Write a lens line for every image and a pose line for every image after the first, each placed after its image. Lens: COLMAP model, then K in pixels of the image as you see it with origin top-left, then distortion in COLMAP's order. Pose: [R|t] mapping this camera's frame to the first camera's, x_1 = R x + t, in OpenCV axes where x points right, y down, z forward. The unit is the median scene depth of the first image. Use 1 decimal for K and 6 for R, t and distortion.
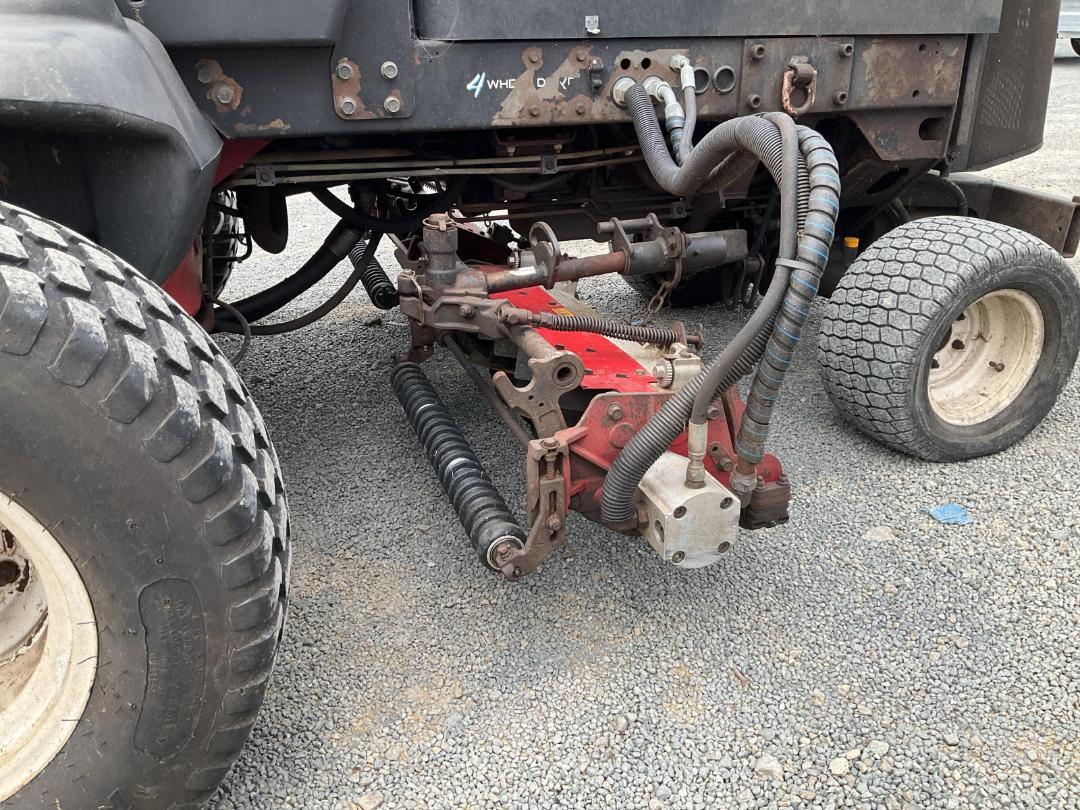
lens RADIAL K [[892.3, 0, 543.7], [0, 892.3, 408.2], [0, 0, 1]] dist [0.070586, -0.135733]
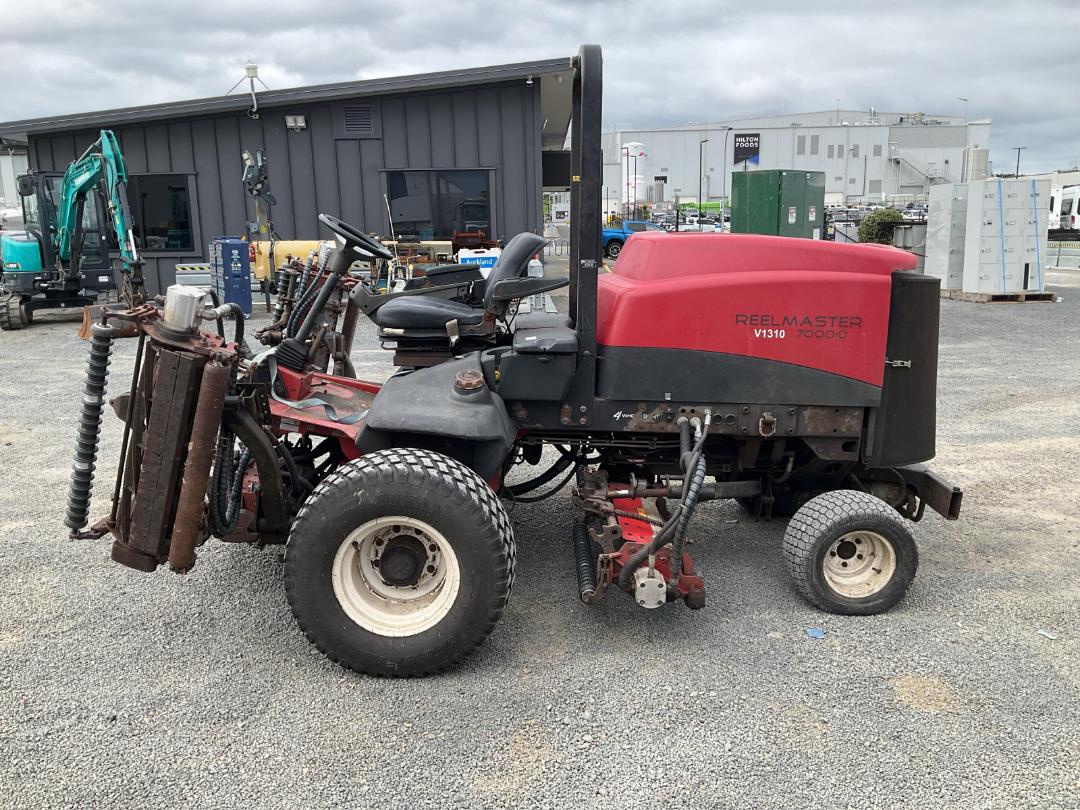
lens RADIAL K [[892.3, 0, 532.7], [0, 892.3, 410.3], [0, 0, 1]] dist [0.070586, -0.135733]
pose [[0.945650, 0.101986, -0.308779, 0.448401], [-0.159361, 0.973050, -0.166667, 0.071258], [0.283460, 0.206816, 0.936418, -1.332582]]
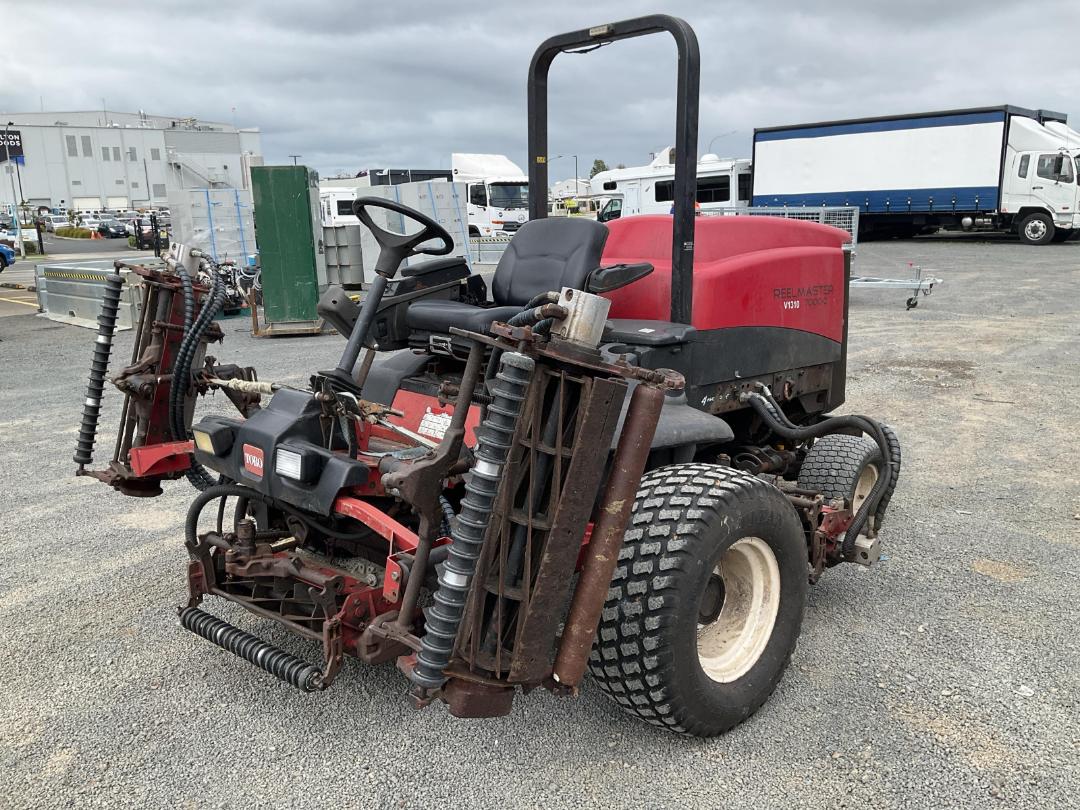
lens RADIAL K [[892.3, 0, 543.5], [0, 892.3, 412.5], [0, 0, 1]] dist [0.070586, -0.135733]
pose [[0.908115, -0.068624, 0.413058, -1.418401], [0.151949, 0.973242, -0.172372, 0.018959], [-0.390177, 0.219298, 0.894243, -0.946156]]
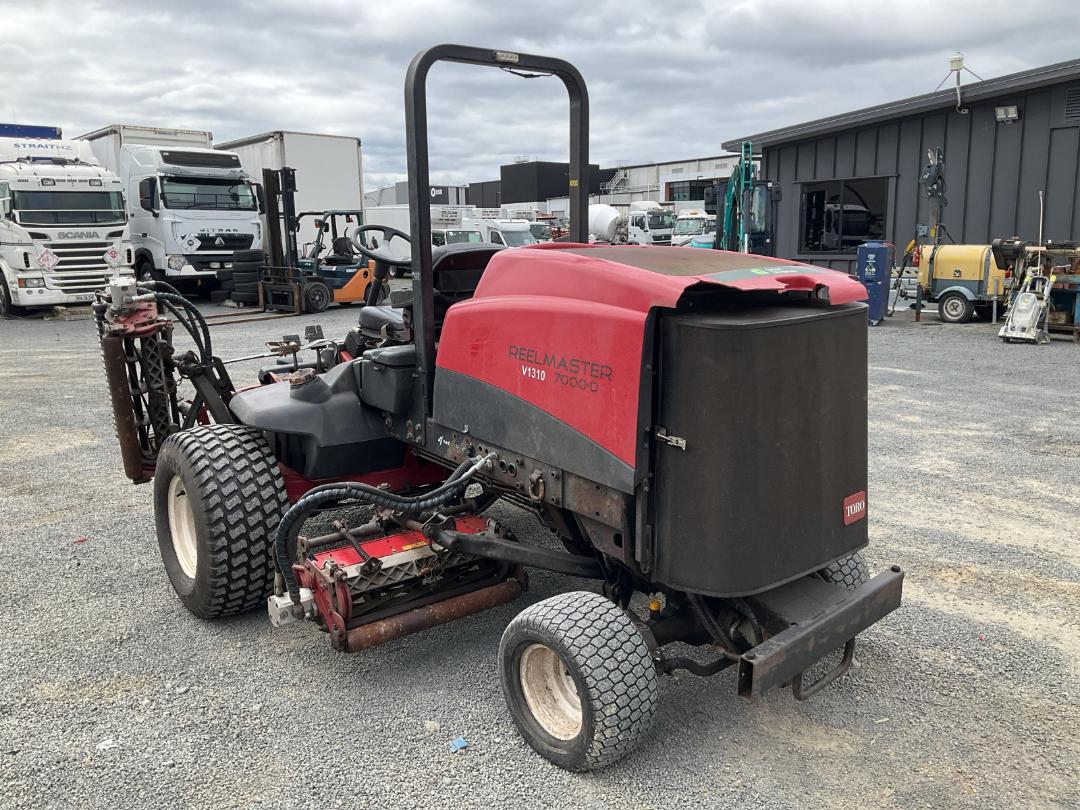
lens RADIAL K [[892.3, 0, 541.3], [0, 892.3, 402.9], [0, 0, 1]] dist [0.070586, -0.135733]
pose [[0.336305, 0.218078, -0.916155, 2.029124], [-0.380021, 0.921524, 0.079857, -0.708559], [0.861674, 0.321302, 0.392788, 0.282816]]
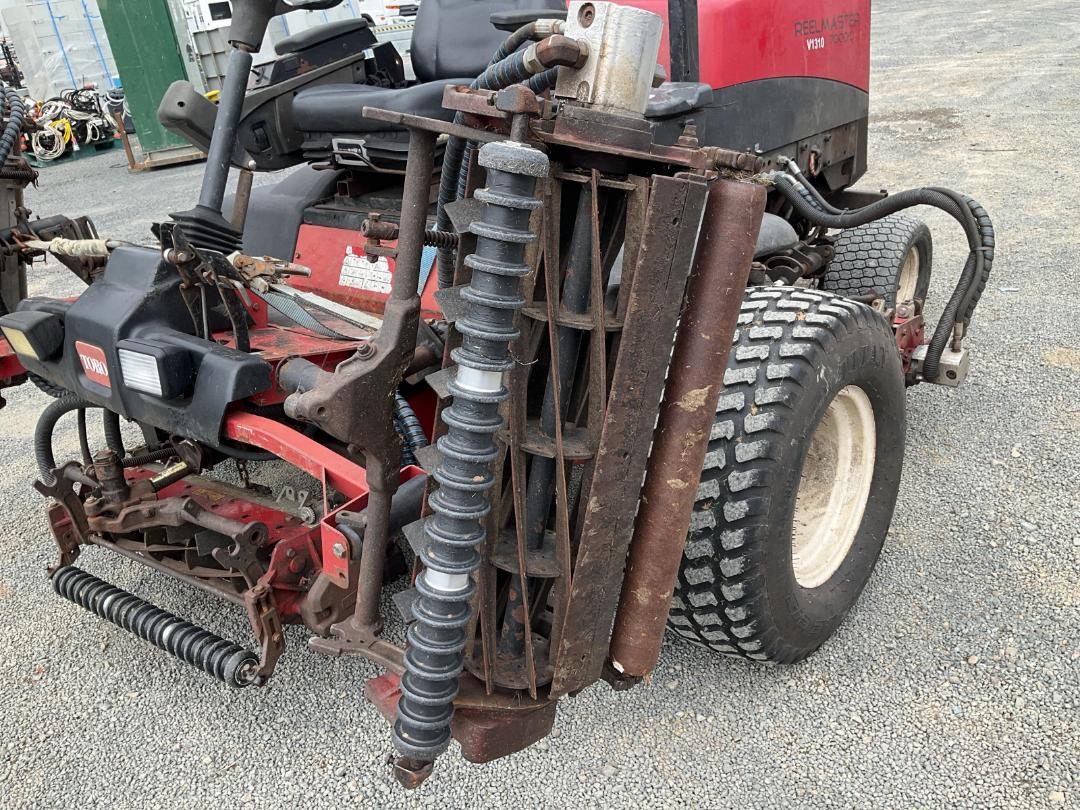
lens RADIAL K [[892.3, 0, 542.2], [0, 892.3, 412.1], [0, 0, 1]] dist [0.070586, -0.135733]
pose [[0.858049, -0.271056, 0.436211, -1.239268], [0.276163, 0.959644, 0.053085, -0.124718], [-0.432996, 0.074916, 0.898277, -0.409666]]
